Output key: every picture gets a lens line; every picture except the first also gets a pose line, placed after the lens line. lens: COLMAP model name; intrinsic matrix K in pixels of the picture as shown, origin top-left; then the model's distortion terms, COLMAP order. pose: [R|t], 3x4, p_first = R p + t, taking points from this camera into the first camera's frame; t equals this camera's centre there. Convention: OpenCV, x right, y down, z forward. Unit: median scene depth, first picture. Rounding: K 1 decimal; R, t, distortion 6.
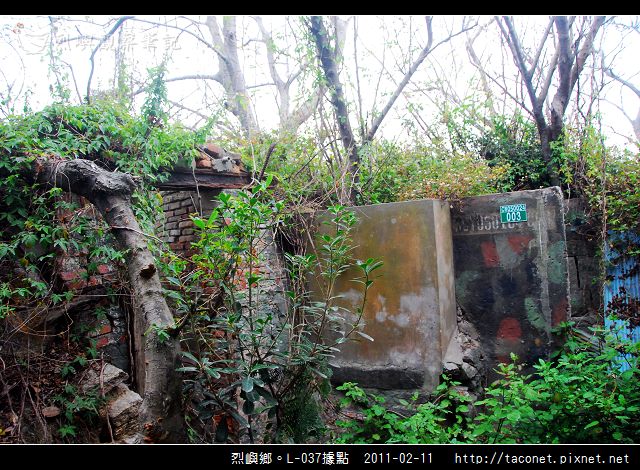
lens RADIAL K [[508.1, 0, 320.8], [0, 508.1, 241.0], [0, 0, 1]] dist [-0.162263, 0.126449]
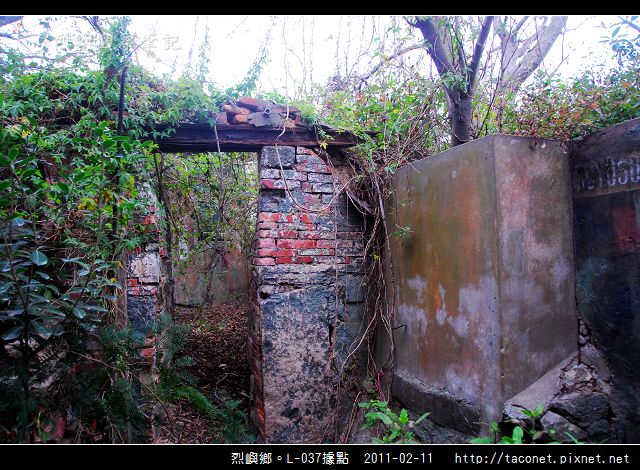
lens RADIAL K [[508.1, 0, 320.8], [0, 508.1, 241.0], [0, 0, 1]] dist [-0.162263, 0.126449]
pose [[0.760690, 0.033867, -0.648231, 0.435919], [-0.036125, 0.999299, 0.009816, 0.047217], [0.648109, 0.015950, 0.761380, 0.383469]]
